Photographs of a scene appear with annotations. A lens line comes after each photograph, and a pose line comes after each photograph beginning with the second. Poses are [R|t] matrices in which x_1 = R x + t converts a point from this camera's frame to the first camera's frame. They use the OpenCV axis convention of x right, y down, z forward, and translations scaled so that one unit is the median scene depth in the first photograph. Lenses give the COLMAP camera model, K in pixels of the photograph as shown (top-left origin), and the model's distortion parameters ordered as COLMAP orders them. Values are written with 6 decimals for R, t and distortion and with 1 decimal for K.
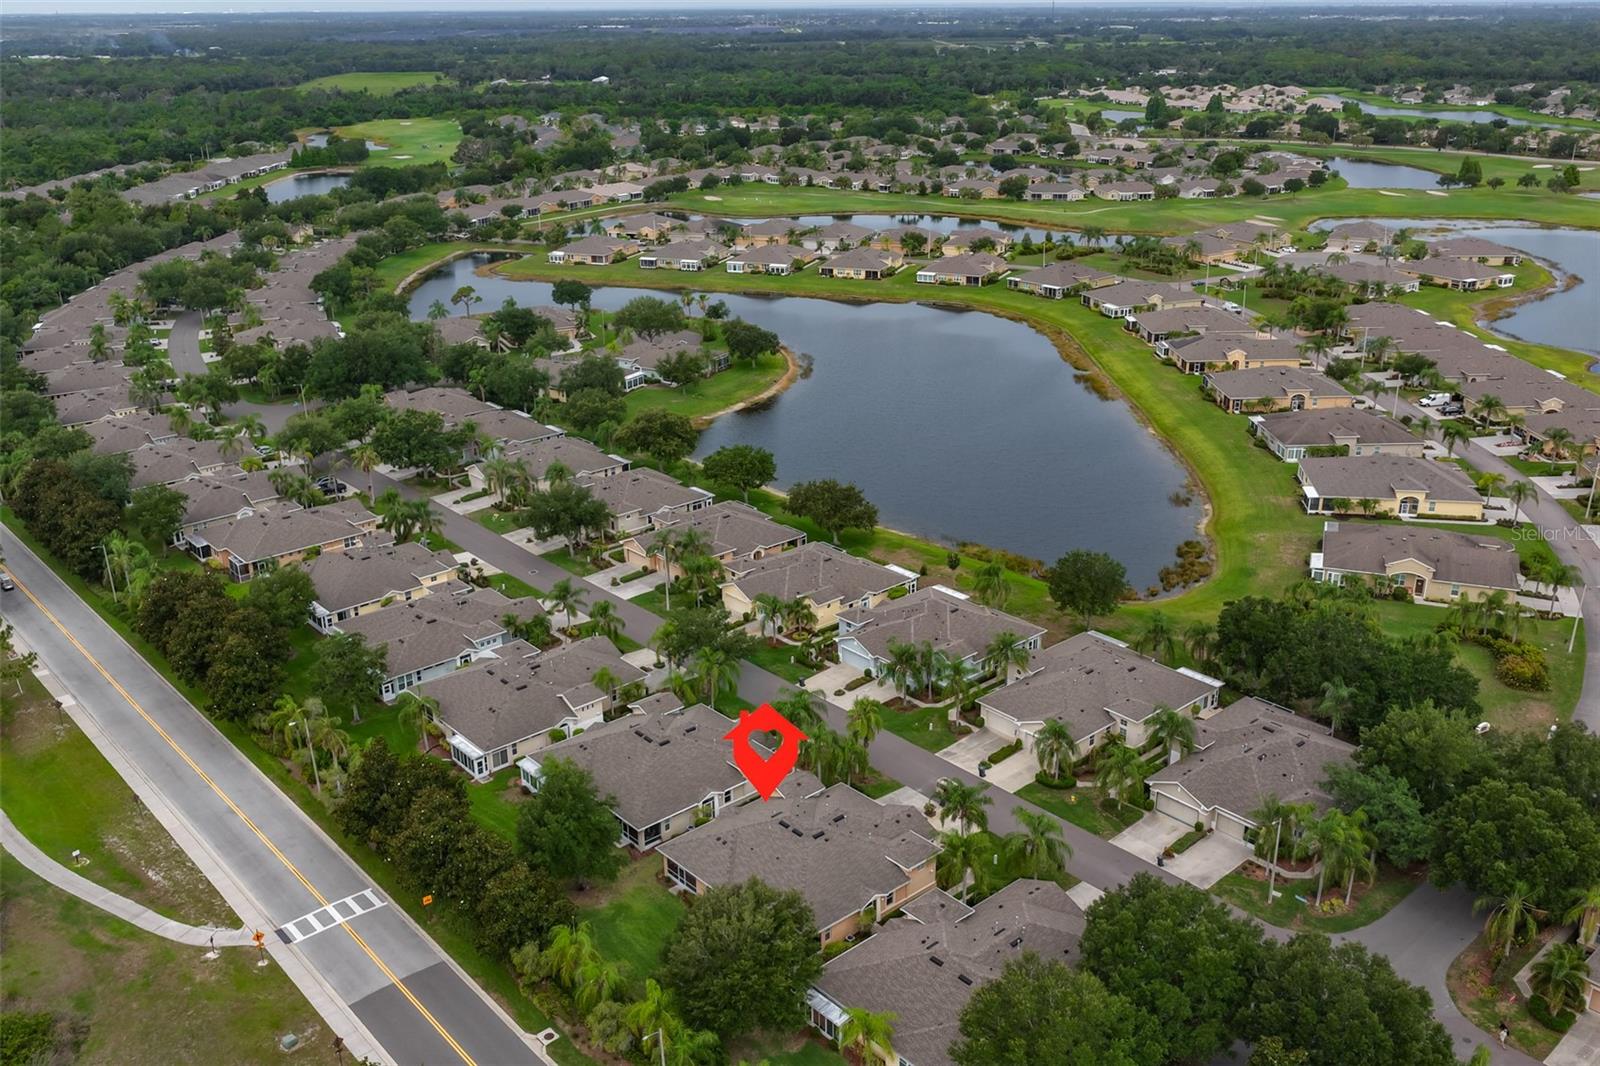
lens RADIAL K [[1392.9, 0, 803.6], [0, 1392.9, 530.9], [0, 0, 1]] dist [-0.011907, 0.029329]
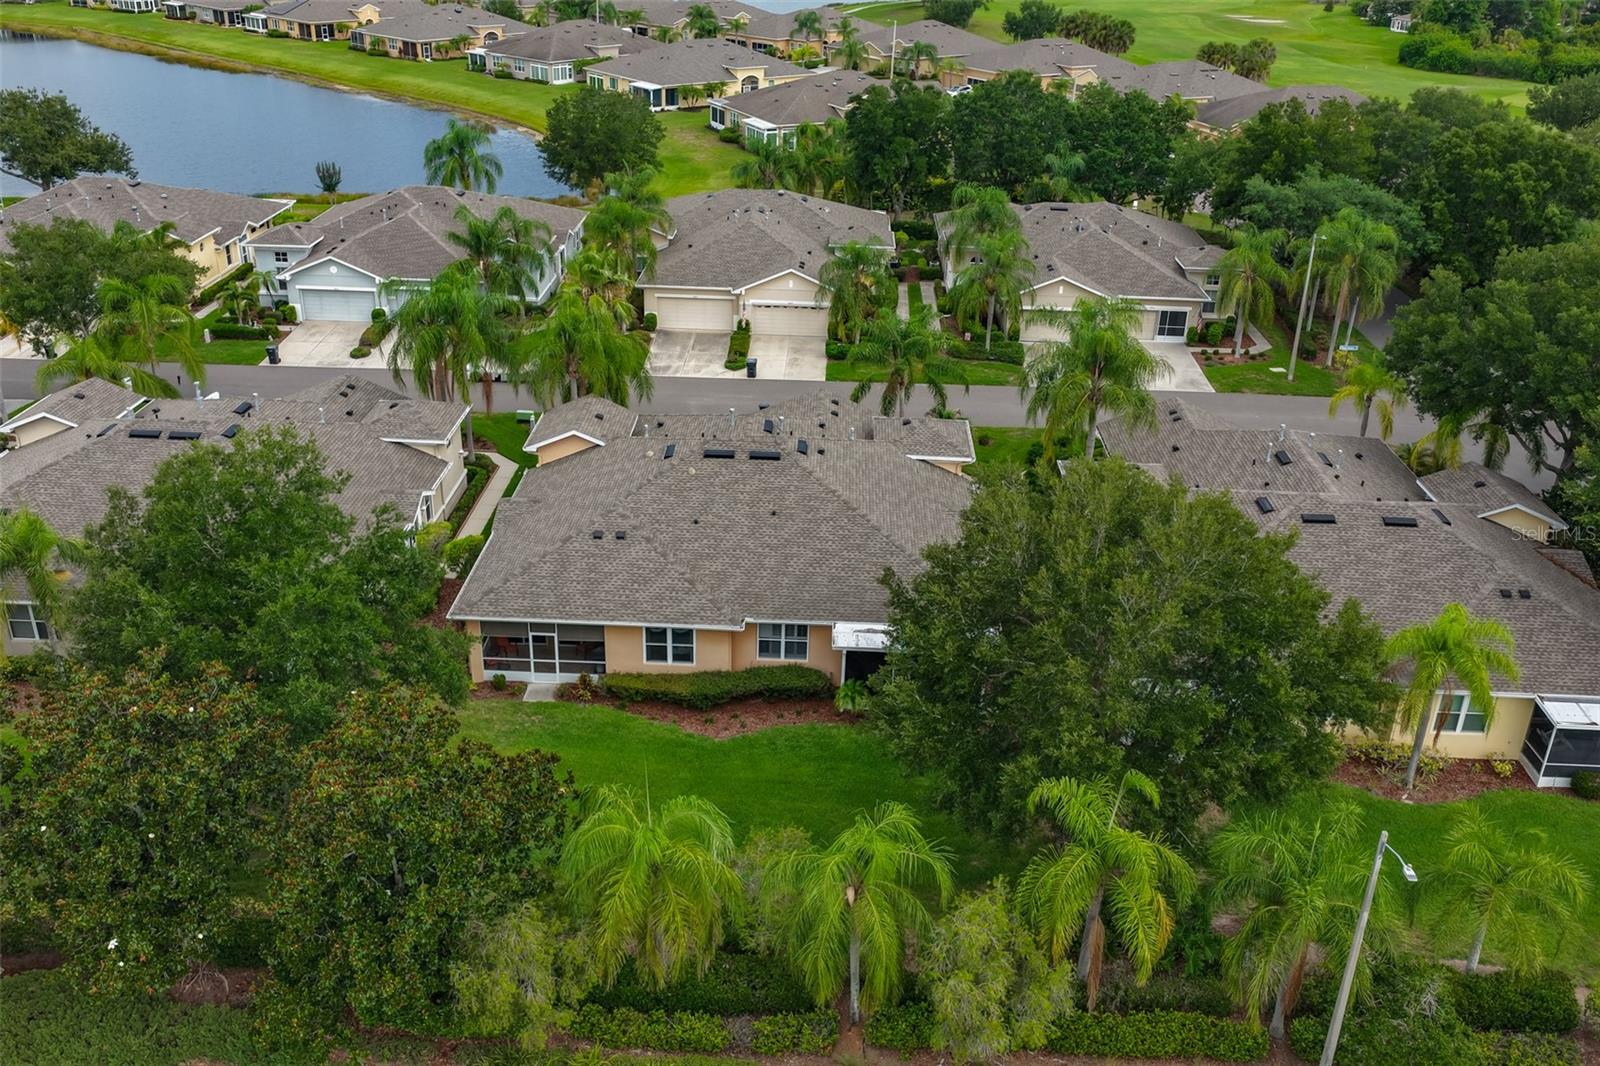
lens RADIAL K [[1392.9, 0, 803.6], [0, 1392.9, 530.9], [0, 0, 1]] dist [-0.011907, 0.029329]
pose [[0.685692, -0.286448, 0.669159, -0.121966], [0.228030, 0.957570, 0.176245, 0.068194], [-0.691251, 0.031739, 0.721917, 0.279891]]
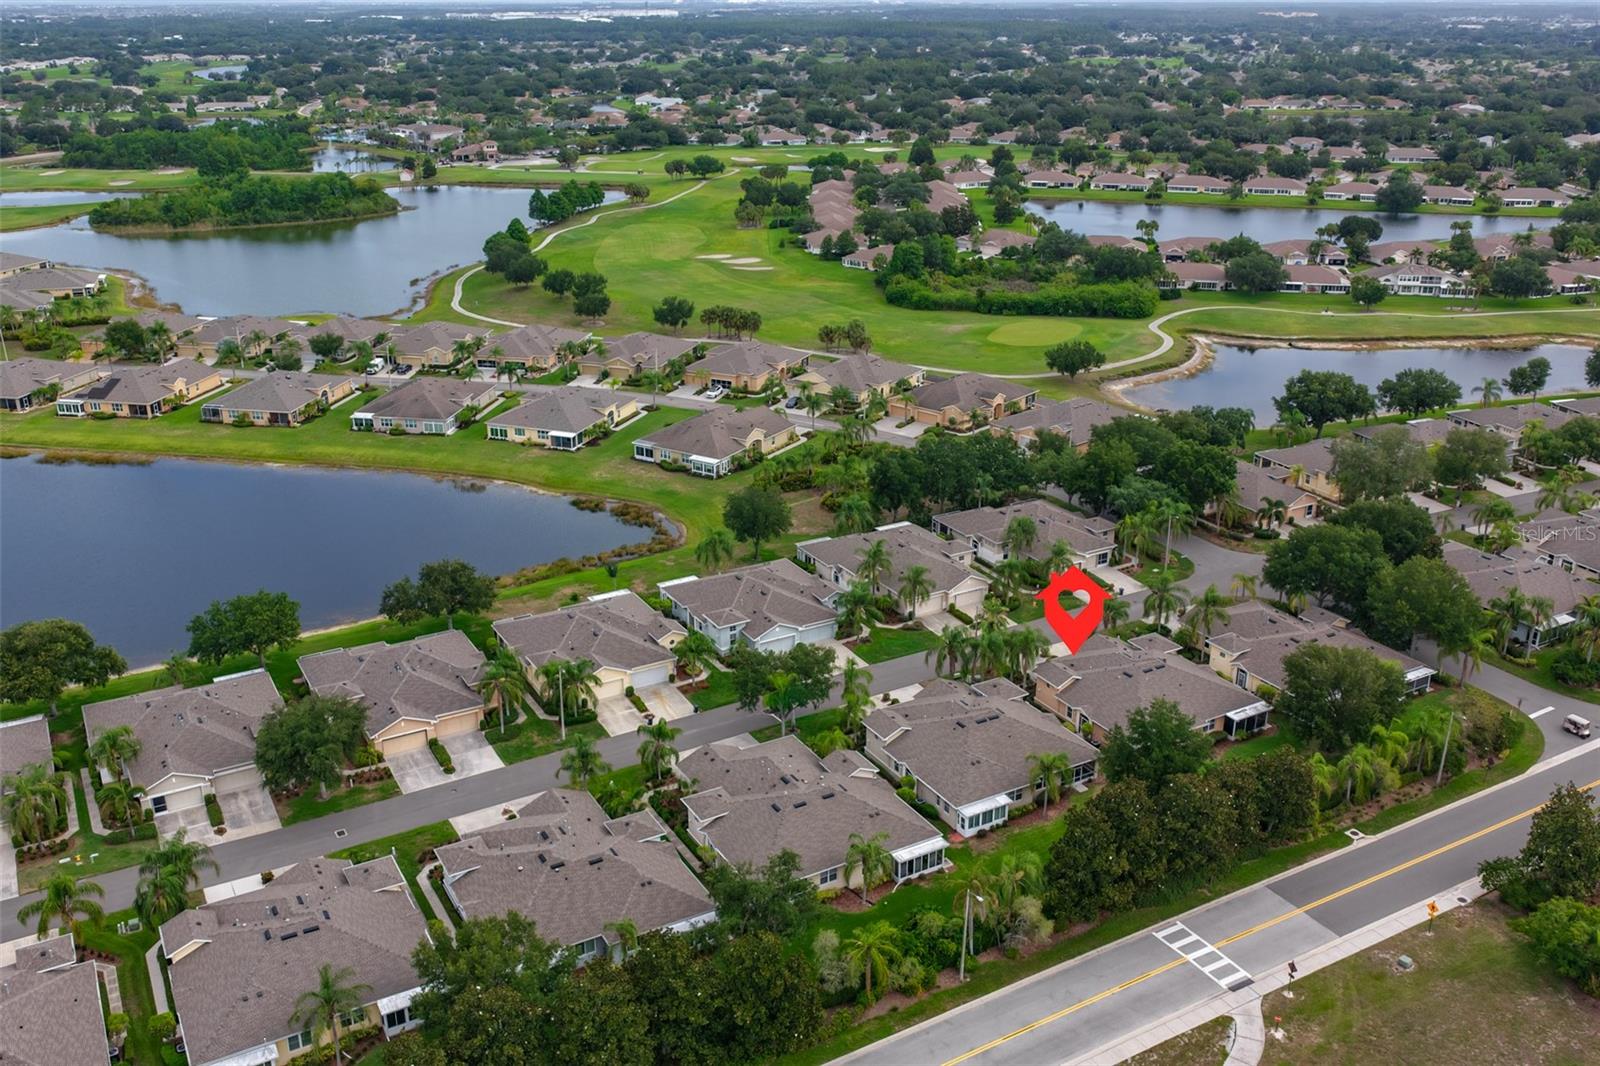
lens RADIAL K [[1392.9, 0, 803.6], [0, 1392.9, 530.9], [0, 0, 1]] dist [-0.011907, 0.029329]
pose [[0.199501, -0.344393, 0.917384, -0.480601], [0.347088, 0.900342, 0.262515, -0.135395], [-0.916368, 0.266041, 0.299153, 0.366403]]
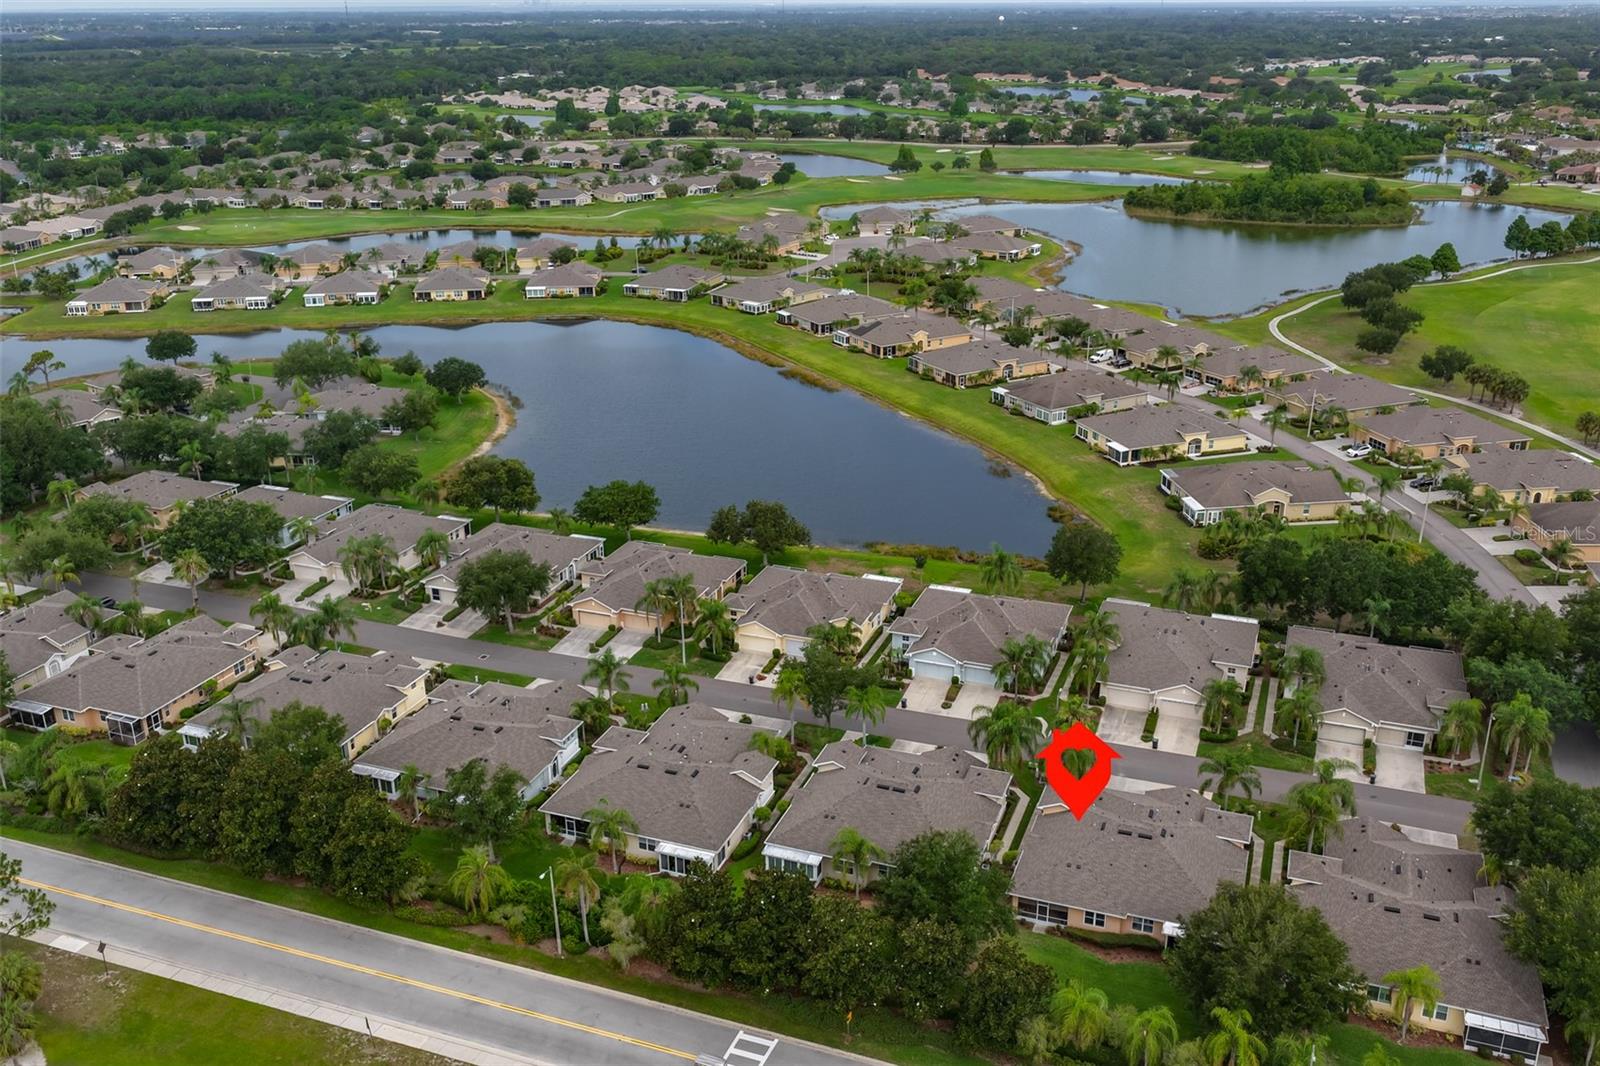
lens RADIAL K [[1392.9, 0, 803.6], [0, 1392.9, 530.9], [0, 0, 1]] dist [-0.011907, 0.029329]
pose [[0.884722, -0.163338, 0.436564, -0.256275], [0.164609, 0.985730, 0.035216, -0.030663], [-0.436086, 0.040706, 0.898984, 0.083516]]
